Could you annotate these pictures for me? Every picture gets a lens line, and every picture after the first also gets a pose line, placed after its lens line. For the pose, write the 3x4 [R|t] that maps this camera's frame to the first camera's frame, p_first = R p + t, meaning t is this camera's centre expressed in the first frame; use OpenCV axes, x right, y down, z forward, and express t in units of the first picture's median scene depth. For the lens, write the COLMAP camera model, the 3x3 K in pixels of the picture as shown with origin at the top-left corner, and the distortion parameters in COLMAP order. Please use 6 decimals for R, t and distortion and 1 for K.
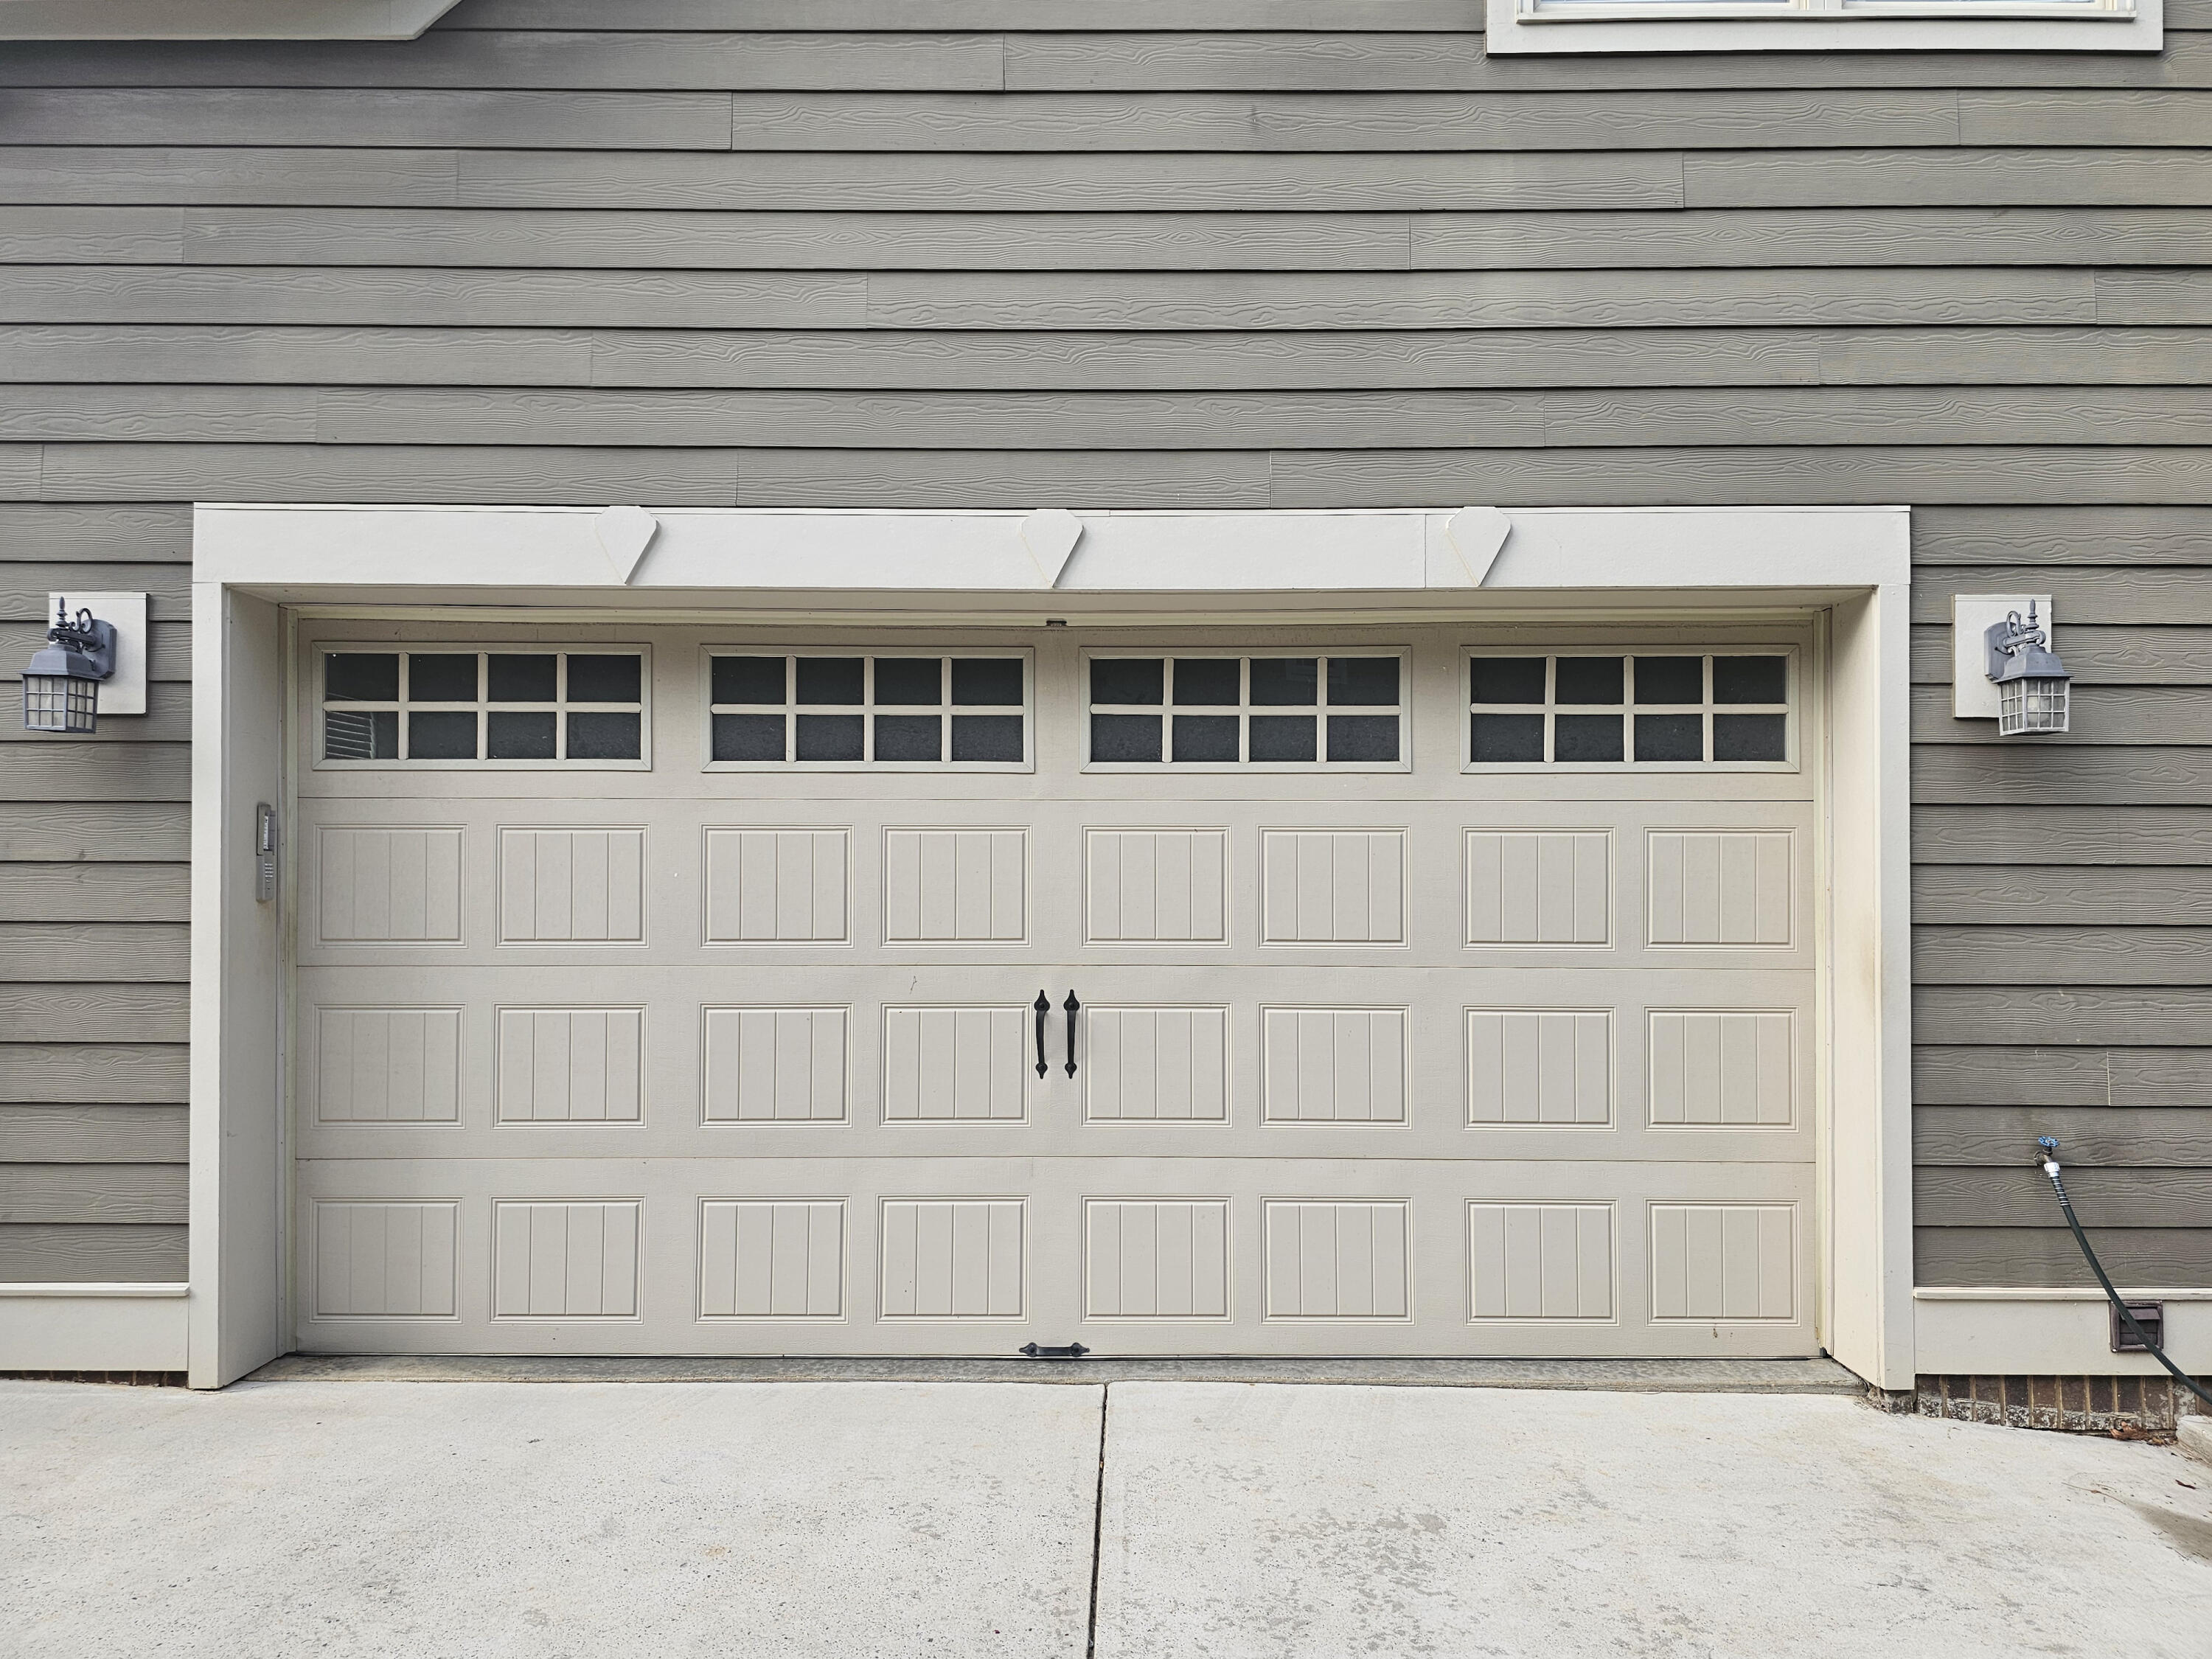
lens RADIAL K [[1538.2, 0, 1138.1], [0, 1538.2, 868.8], [0, 0, 1]] dist [0.095256, -0.116719]
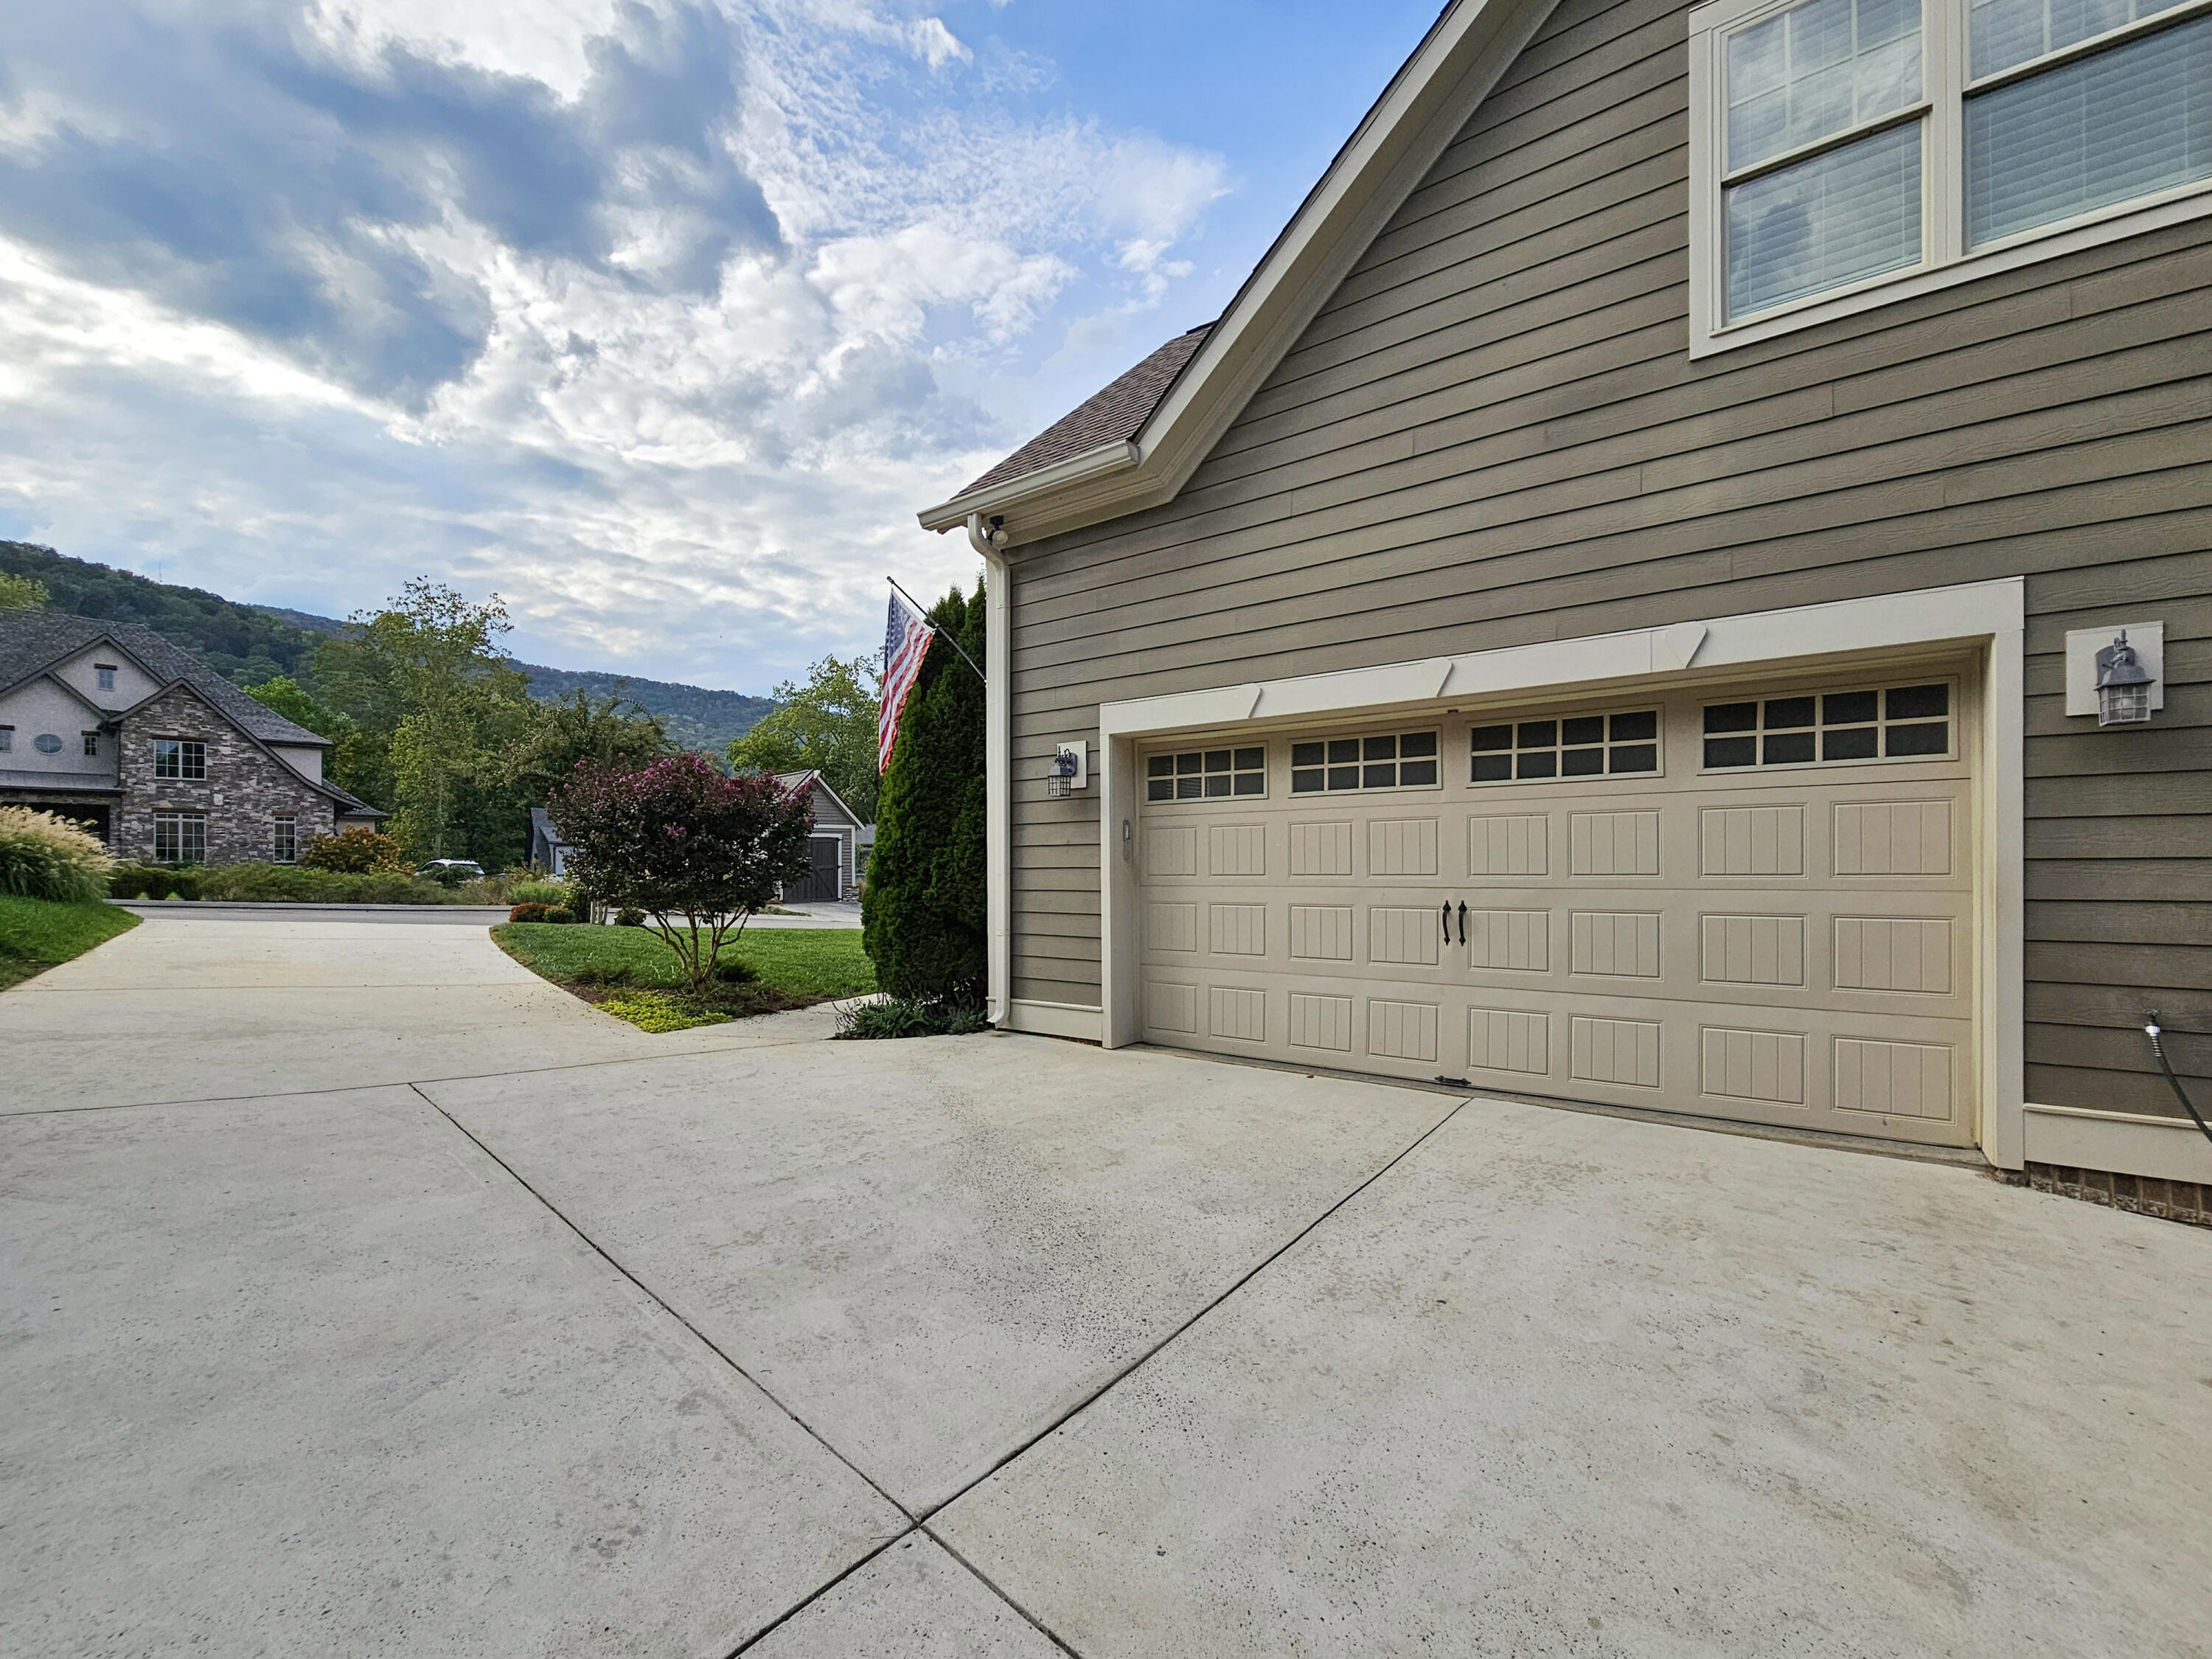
lens RADIAL K [[944.0, 0, 1109.0], [0, 944.0, 865.3], [0, 0, 1]] dist [-0.000958, 0.000259]
pose [[0.800695, -0.009244, -0.599000, 0.333048], [0.017055, 0.999827, 0.007368, 0.019598], [0.598829, -0.016115, 0.800715, -0.233360]]
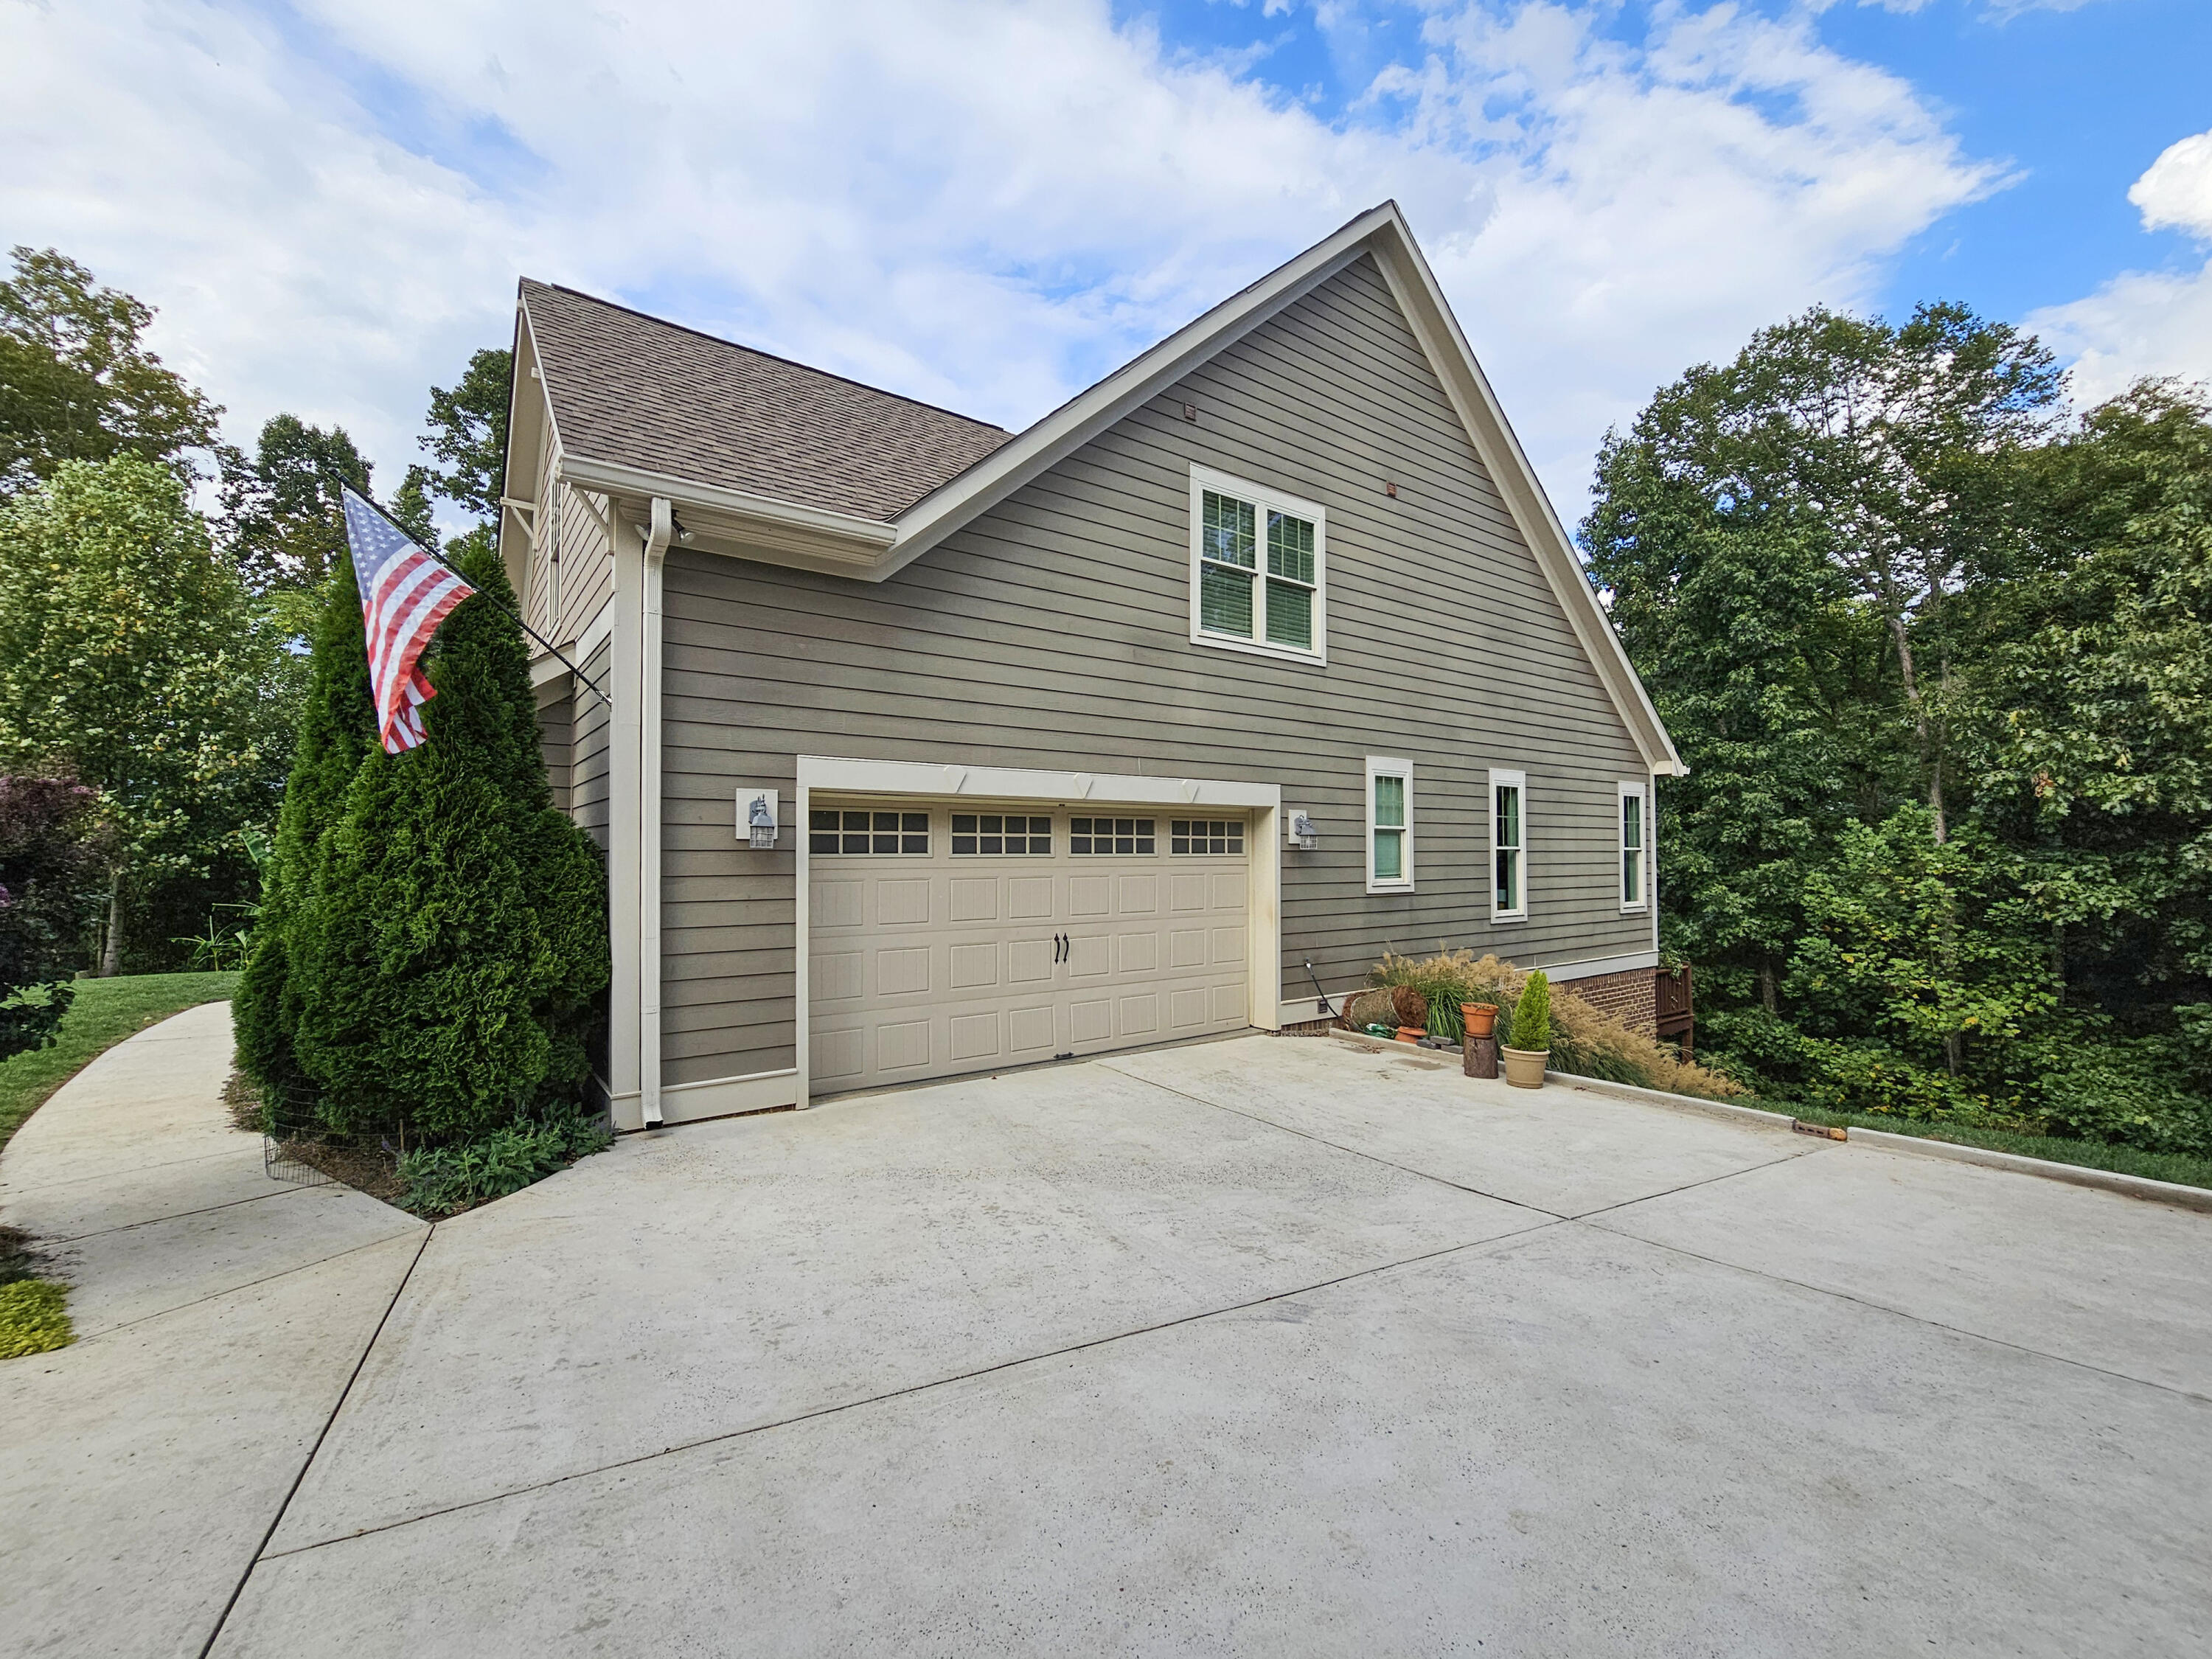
lens RADIAL K [[901.2, 0, 1114.4], [0, 901.2, 846.5], [0, 0, 1]] dist [-0.000861, 0.000023]
pose [[0.810336, 0.001828, 0.585962, -1.030077], [0.000482, 0.999993, -0.003786, -0.081549], [-0.585965, 0.003351, 0.810330, -0.456826]]
